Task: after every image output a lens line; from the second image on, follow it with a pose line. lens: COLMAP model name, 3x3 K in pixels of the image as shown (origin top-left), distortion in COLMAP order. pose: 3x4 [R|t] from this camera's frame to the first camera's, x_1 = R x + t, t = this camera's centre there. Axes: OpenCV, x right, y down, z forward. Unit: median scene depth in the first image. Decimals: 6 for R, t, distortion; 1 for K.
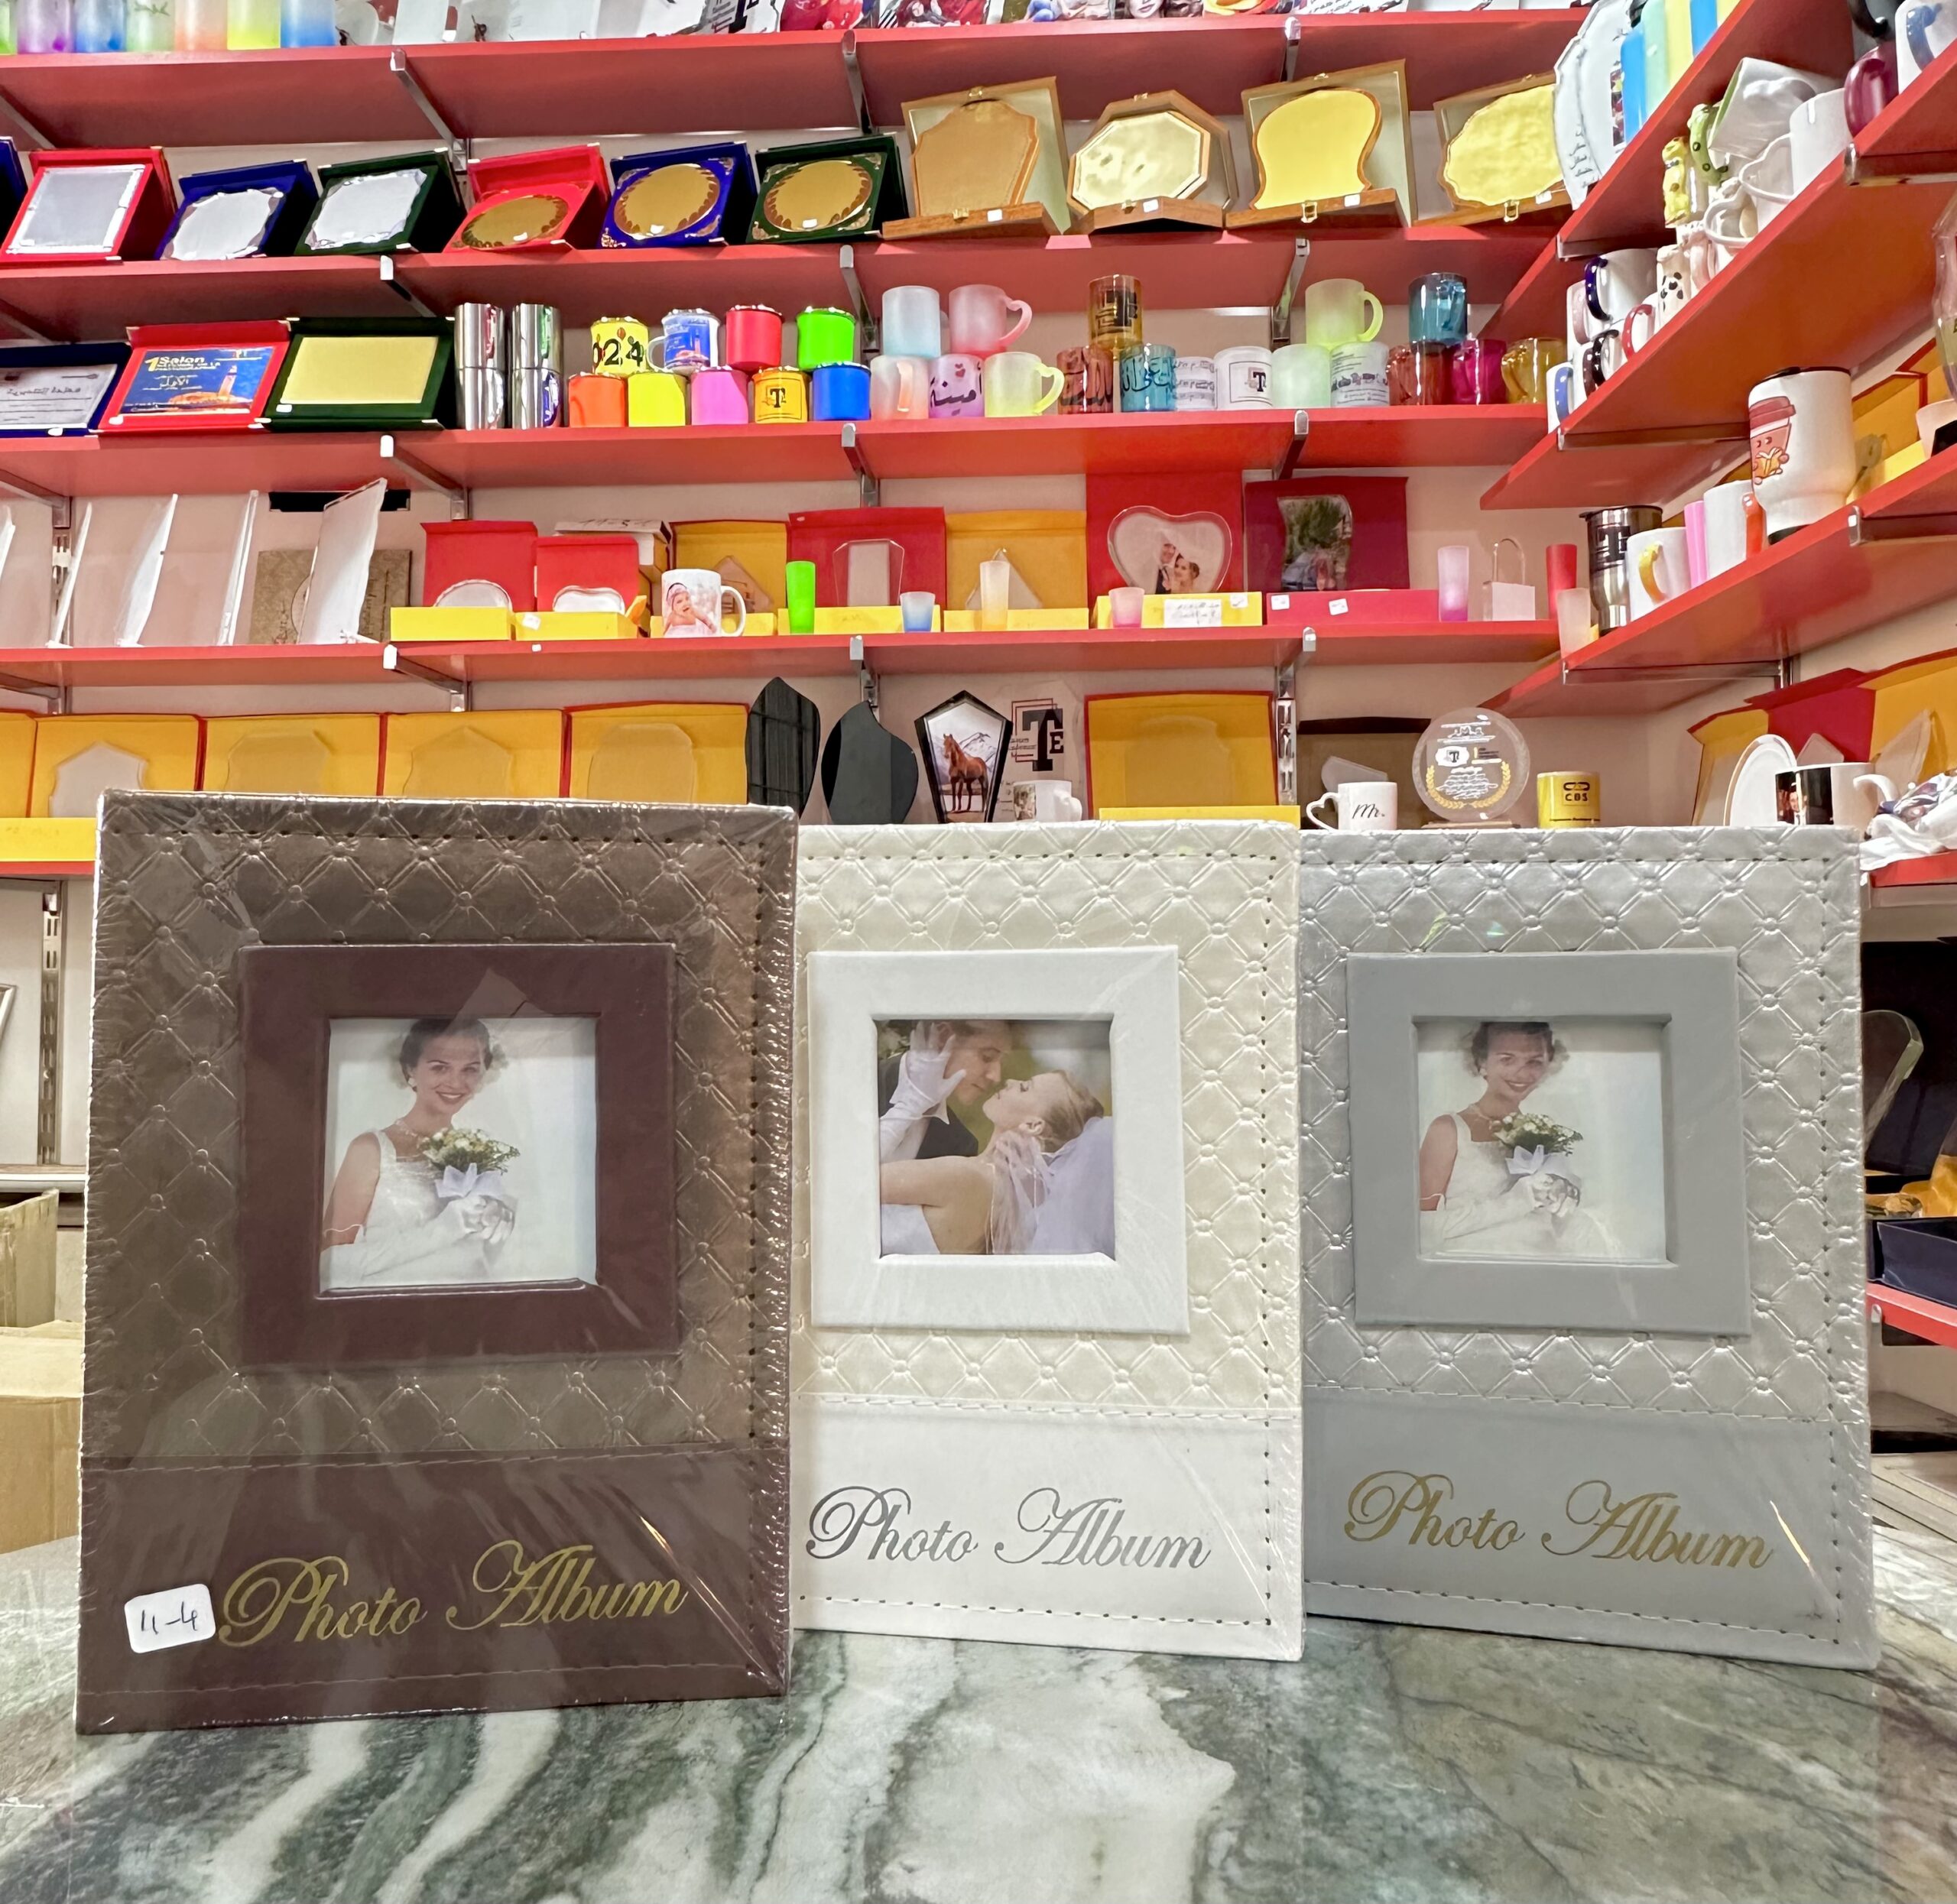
lens RADIAL K [[1793.2, 0, 923.6], [0, 1793.2, 915.0], [0, 0, 1]] dist [-0.001317, 0.006745]
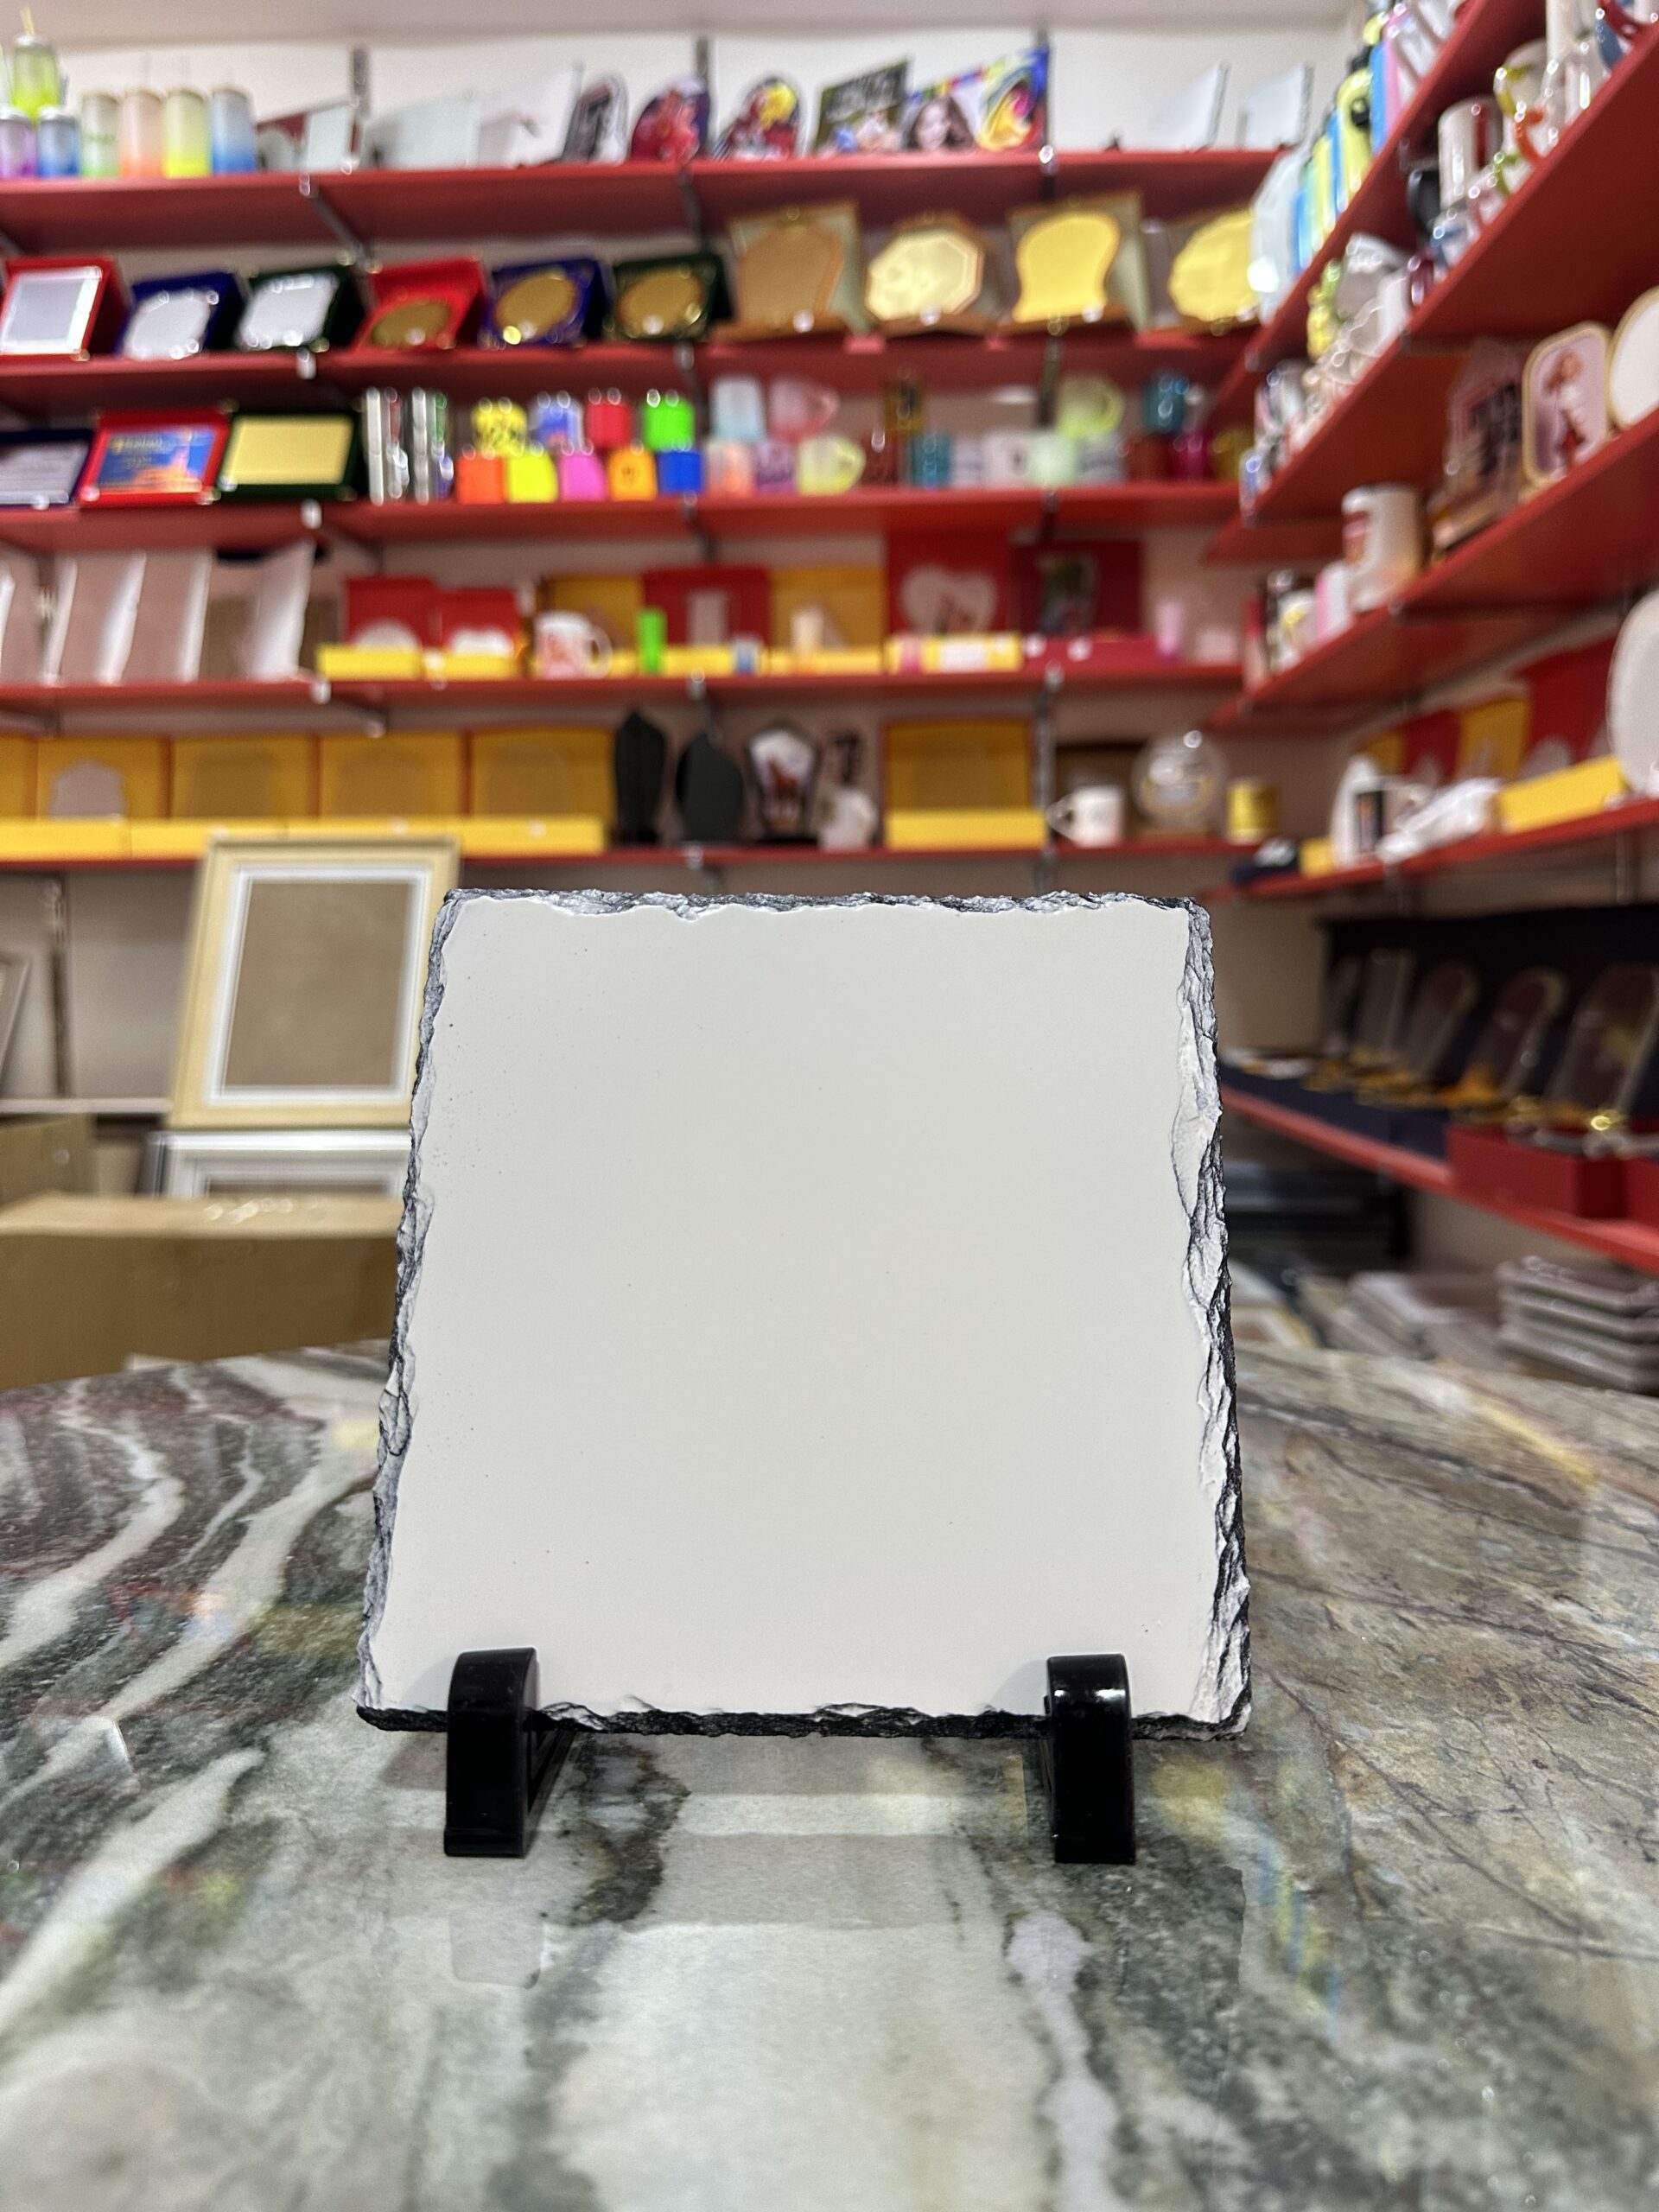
lens RADIAL K [[1668.4, 0, 829.5], [0, 1668.4, 1106.0], [0, 0, 1]] dist [-0.001276, -0.008870]
pose [[0.999830, -0.005086, 0.017739, 0.033026], [0.002908, 0.992681, 0.120730, 0.003903], [-0.018223, -0.120658, 0.992527, -0.190850]]
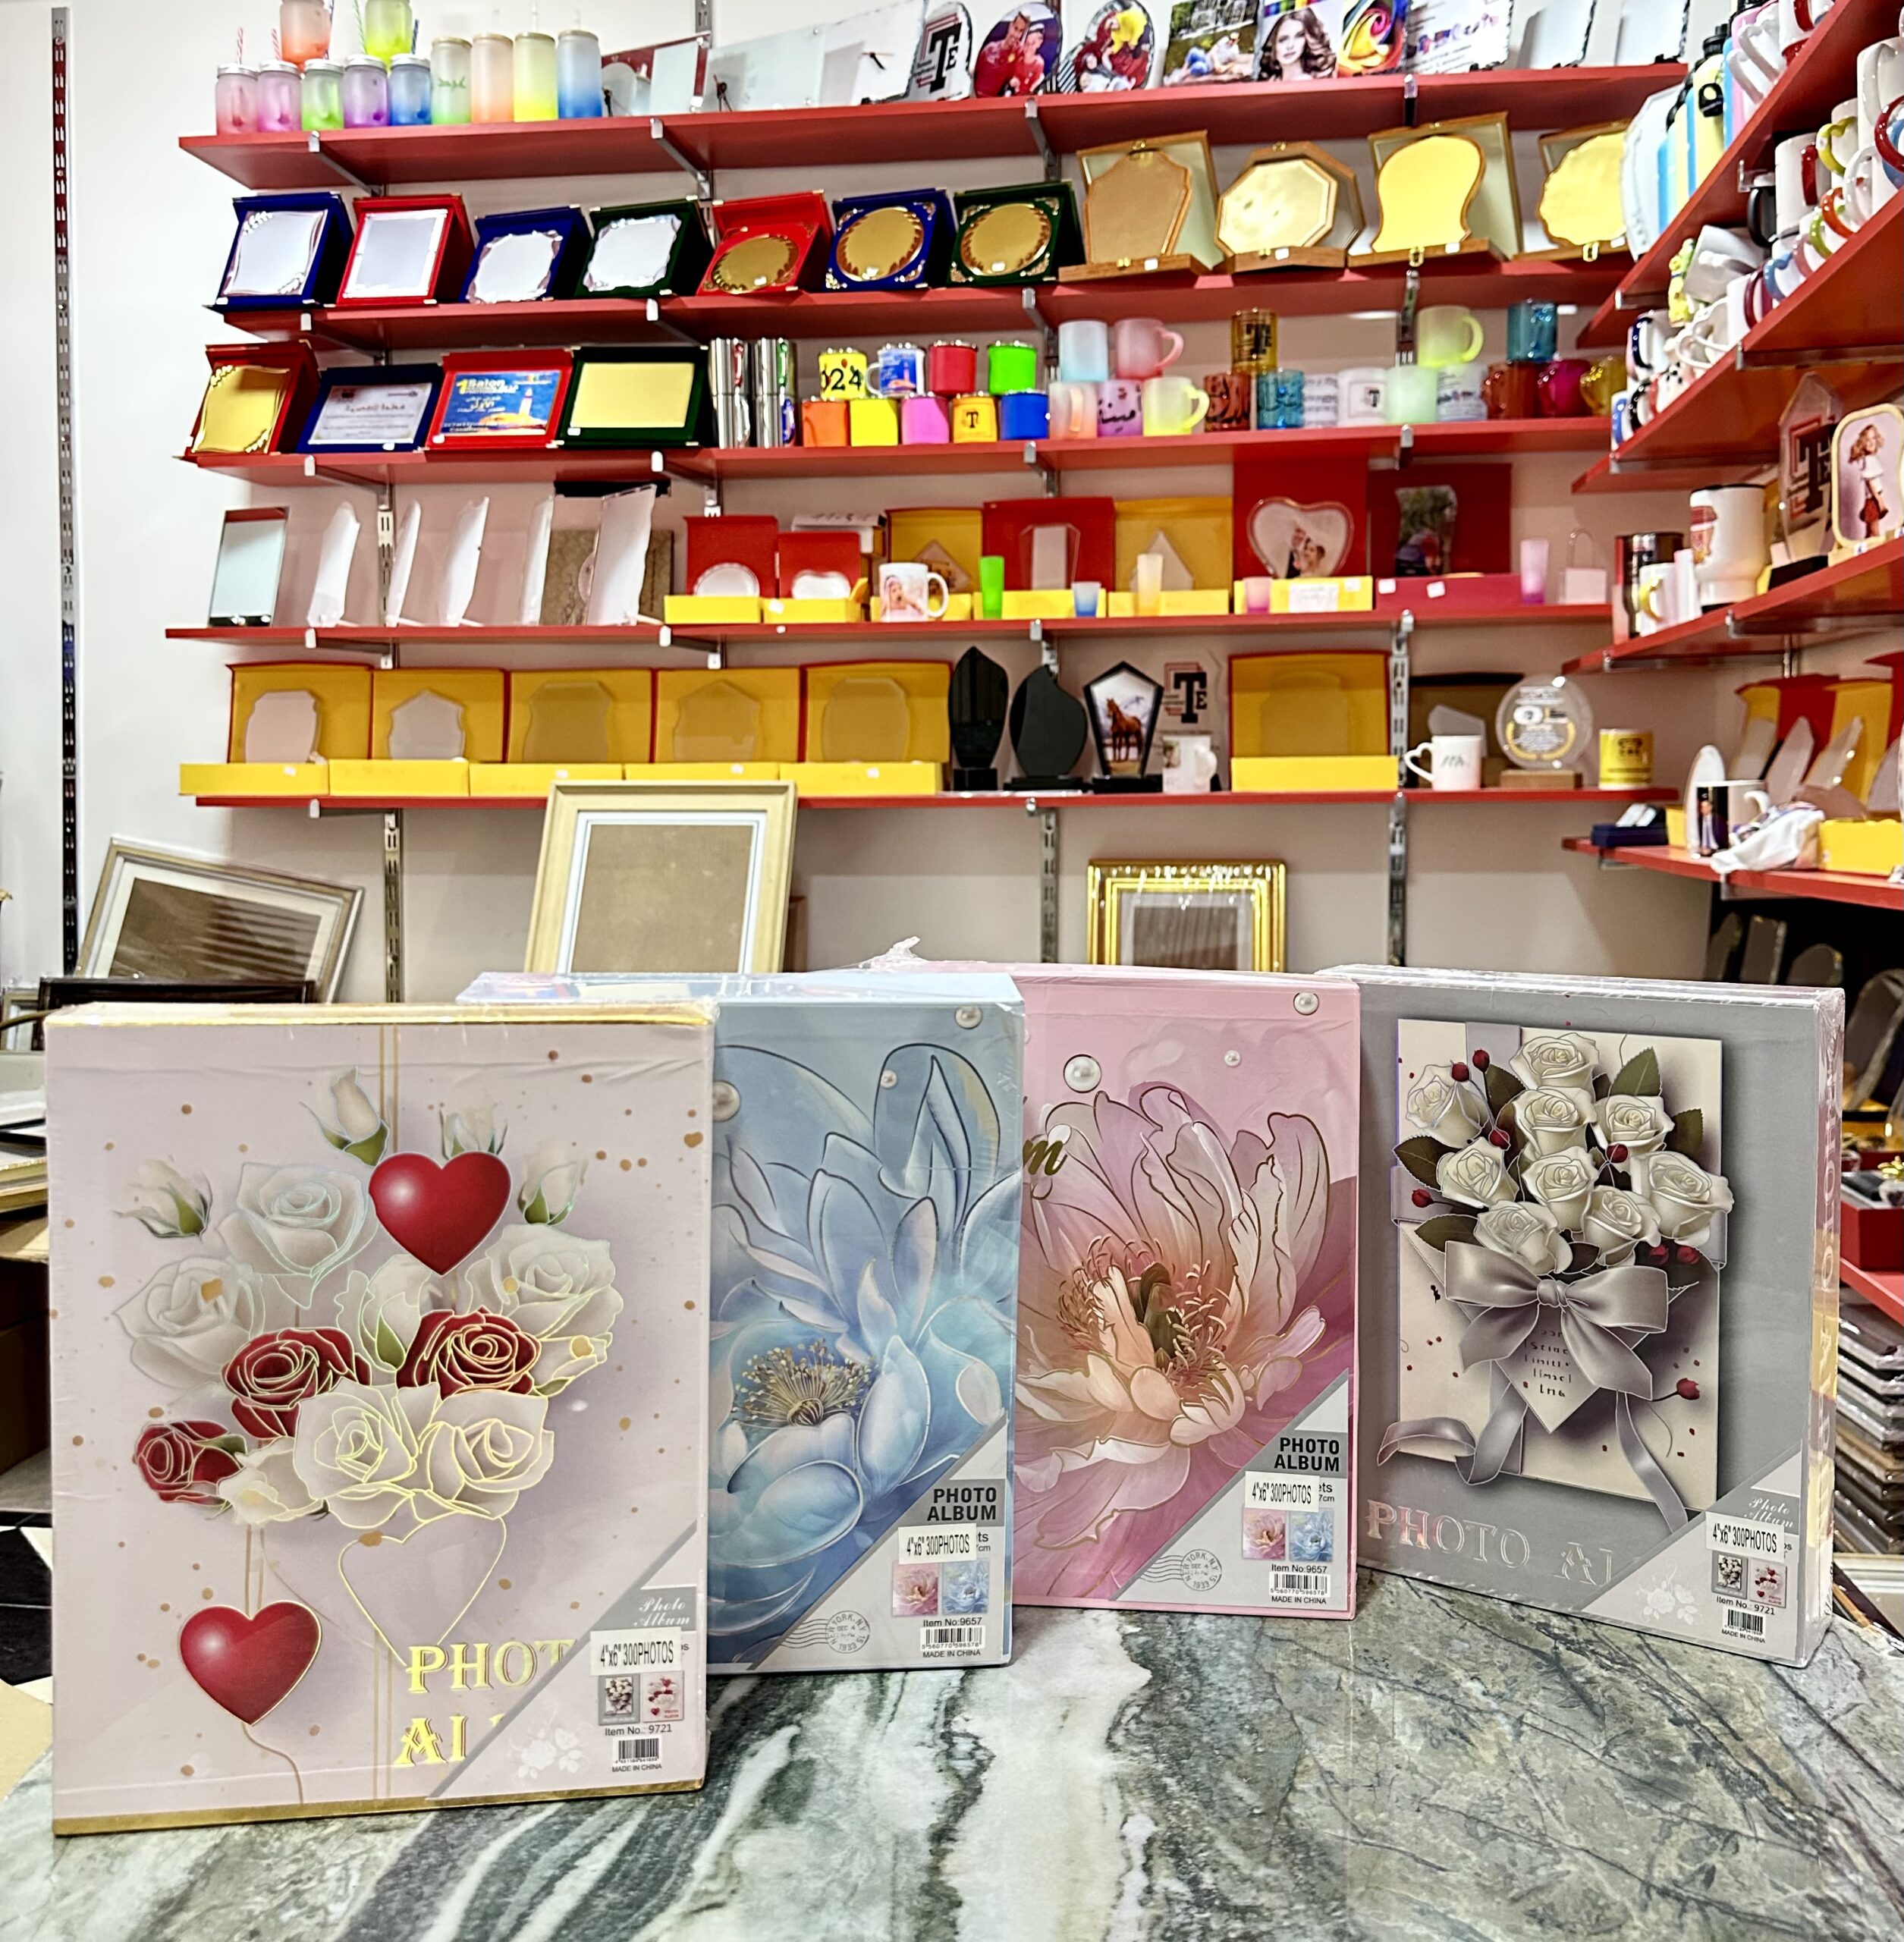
lens RADIAL K [[1968.7, 0, 996.2], [0, 1968.7, 901.3], [0, 0, 1]] dist [0.237781, -0.491226]
pose [[0.996473, 0.006430, -0.083664, 0.049704], [0.001646, 0.995371, 0.096092, -0.091420], [0.083895, -0.095891, 0.991850, -0.369561]]
